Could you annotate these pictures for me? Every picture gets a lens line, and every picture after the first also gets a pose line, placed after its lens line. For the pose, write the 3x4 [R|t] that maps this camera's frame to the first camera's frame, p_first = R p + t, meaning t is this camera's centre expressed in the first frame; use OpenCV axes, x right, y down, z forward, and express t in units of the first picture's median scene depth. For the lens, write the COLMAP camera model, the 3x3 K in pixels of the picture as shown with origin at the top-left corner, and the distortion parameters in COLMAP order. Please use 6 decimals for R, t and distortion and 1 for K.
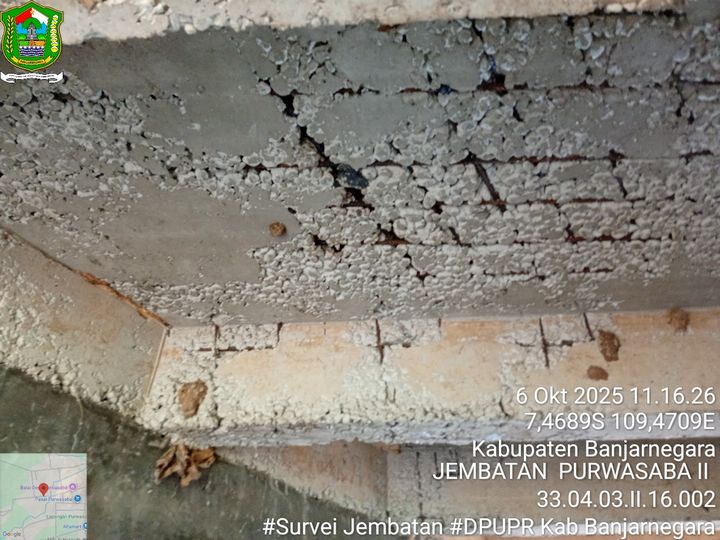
lens RADIAL K [[552.3, 0, 359.4], [0, 552.3, 271.1], [0, 0, 1]] dist [0.108281, -0.232243]
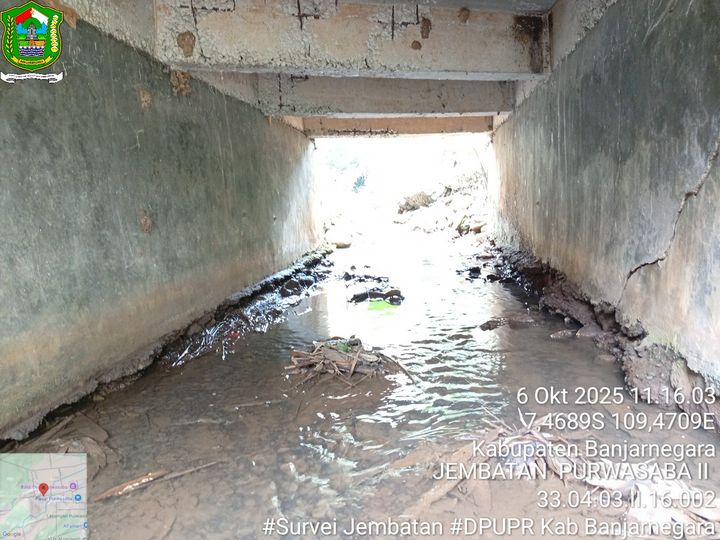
lens RADIAL K [[552.3, 0, 359.4], [0, 552.3, 271.1], [0, 0, 1]] dist [0.108281, -0.232243]
pose [[0.924059, -0.084777, 0.372731, -0.473723], [-0.191630, 0.740972, 0.643614, -0.395040], [-0.330747, -0.666163, 0.668456, -0.632526]]
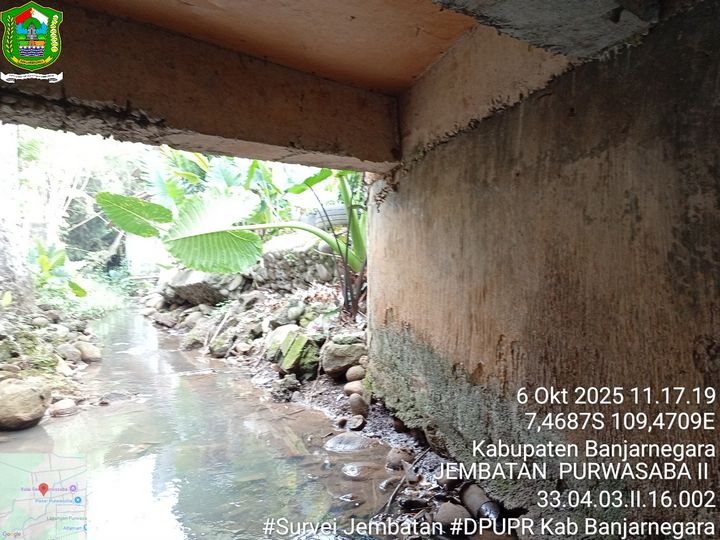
lens RADIAL K [[553.8, 0, 360.0], [0, 553.8, 270.0], [0, 0, 1]] dist [0.101178, -0.221001]
pose [[0.698140, -0.008127, 0.715915, 0.596603], [-0.403571, 0.821475, 0.402877, 0.793127], [-0.591381, -0.570187, 0.570225, 1.167900]]
